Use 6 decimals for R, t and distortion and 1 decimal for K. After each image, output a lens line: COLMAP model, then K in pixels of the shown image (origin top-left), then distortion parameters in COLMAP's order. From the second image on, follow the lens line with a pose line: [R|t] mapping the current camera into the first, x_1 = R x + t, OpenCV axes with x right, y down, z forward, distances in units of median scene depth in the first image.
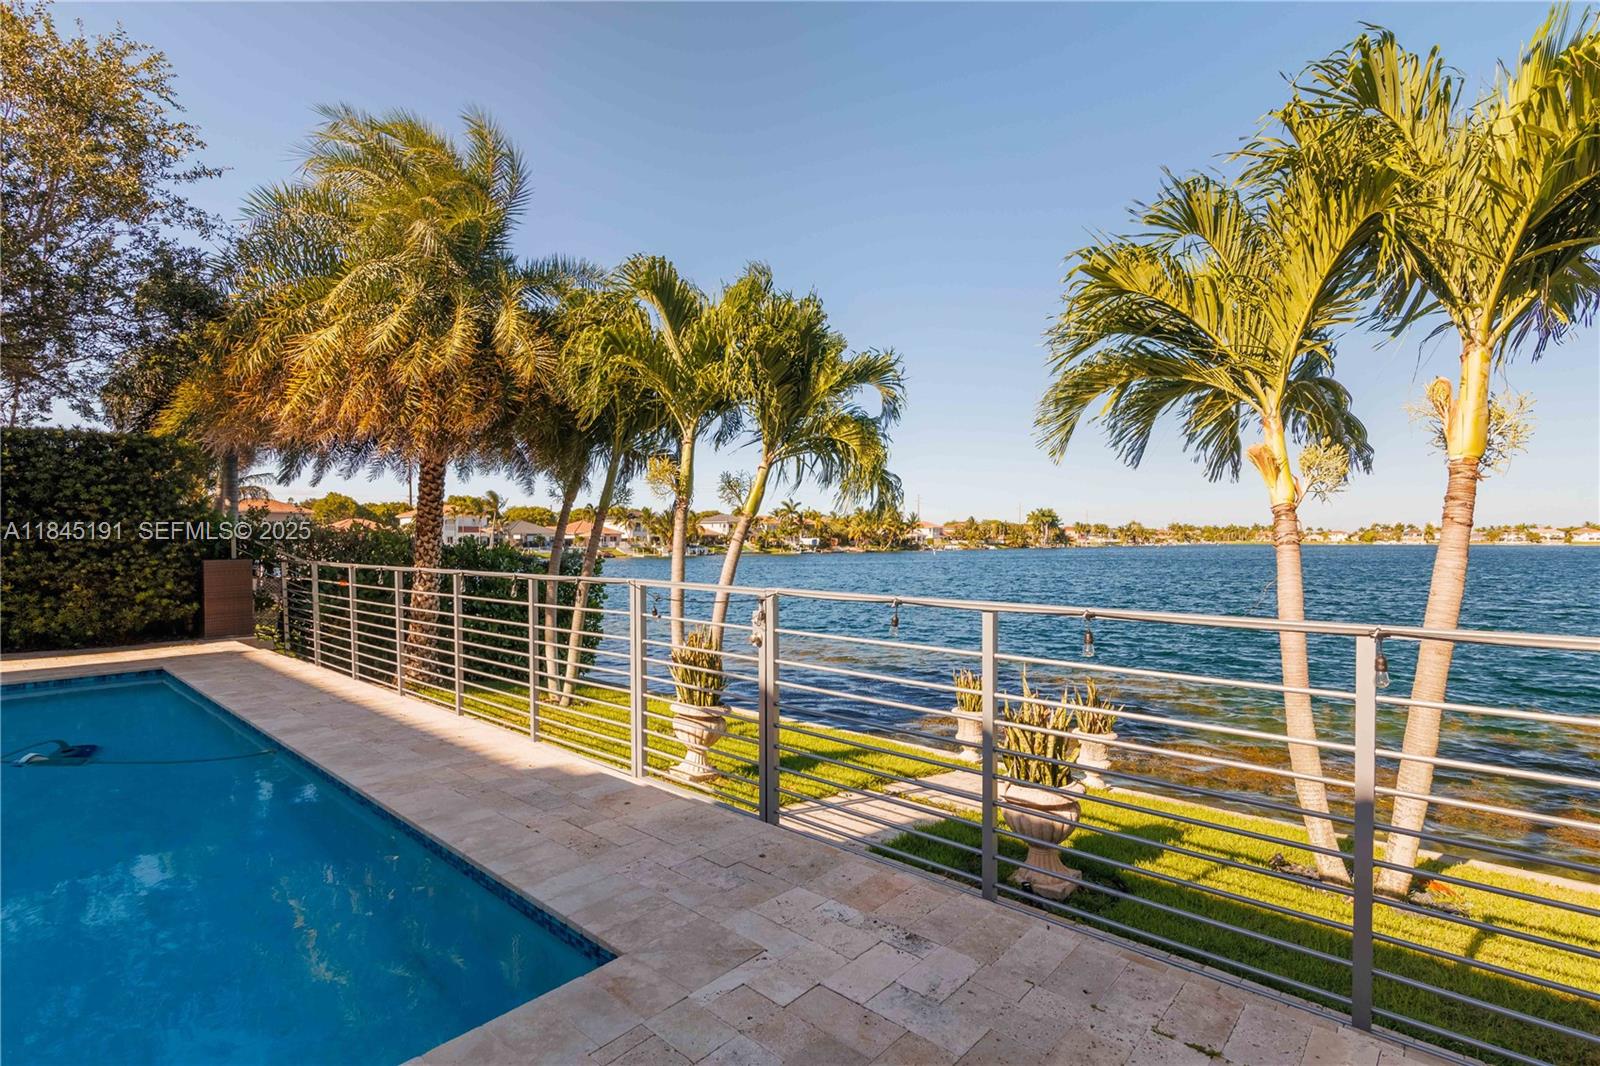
lens RADIAL K [[754.2, 0, 803.5], [0, 754.2, 553.1], [0, 0, 1]] dist [0.002029, 0.000111]
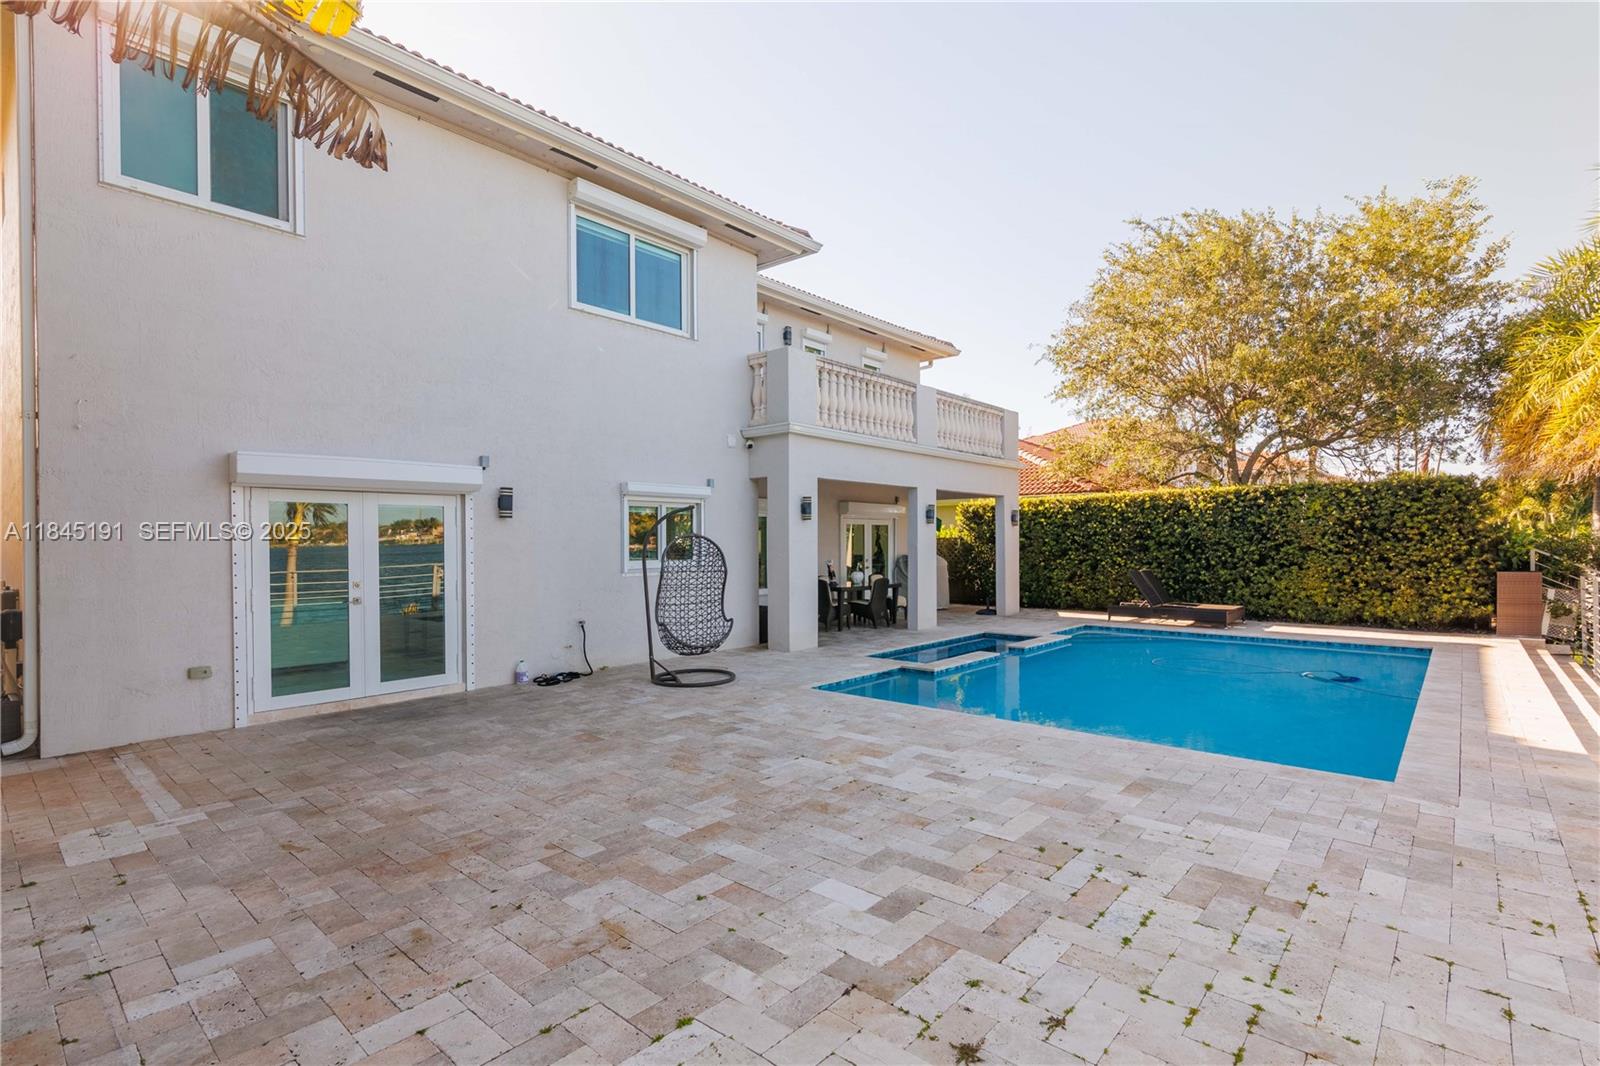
lens RADIAL K [[754.2, 0, 803.5], [0, 754.2, 553.1], [0, 0, 1]] dist [0.002029, 0.000111]
pose [[0.013445, 0.015334, -0.999792, 0.444931], [-0.012515, 0.999807, 0.015166, -0.026578], [0.999831, 0.012309, 0.013635, -0.161217]]
